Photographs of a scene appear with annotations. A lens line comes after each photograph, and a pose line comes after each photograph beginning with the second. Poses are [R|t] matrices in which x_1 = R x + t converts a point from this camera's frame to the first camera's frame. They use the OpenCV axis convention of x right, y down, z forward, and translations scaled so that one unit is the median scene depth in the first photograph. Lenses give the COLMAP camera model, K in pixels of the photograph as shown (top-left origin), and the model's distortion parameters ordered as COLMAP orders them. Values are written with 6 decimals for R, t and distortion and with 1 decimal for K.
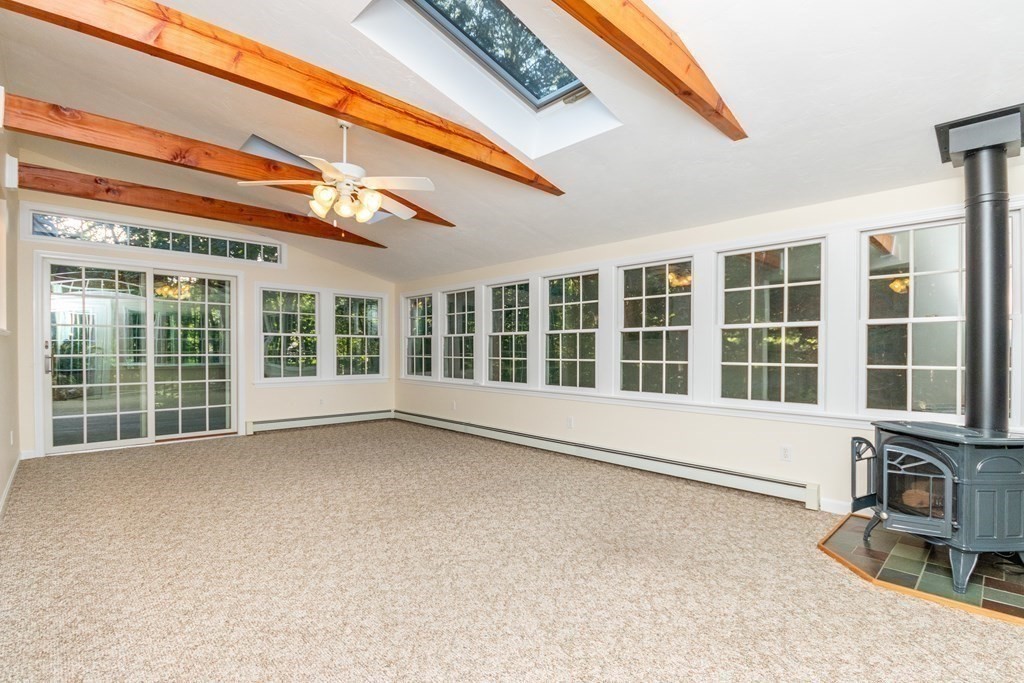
lens RADIAL K [[481.4, 0, 509.7], [0, 481.4, 350.5], [0, 0, 1]] dist [0.006833, -0.000301]
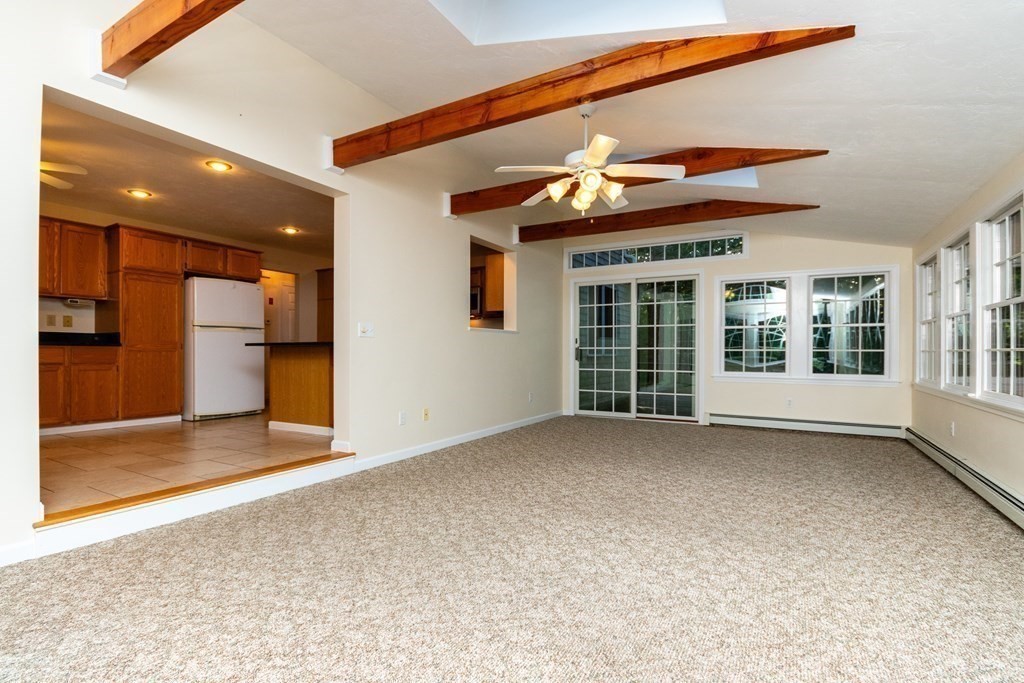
lens RADIAL K [[475.6, 0, 516.2], [0, 475.6, 347.1], [0, 0, 1]] dist [-0.002588, -0.000486]
pose [[0.290089, -0.012259, -0.956921, 0.485410], [-0.003537, 0.999897, -0.013882, 0.034962], [0.956993, 0.007412, 0.290016, 0.484555]]
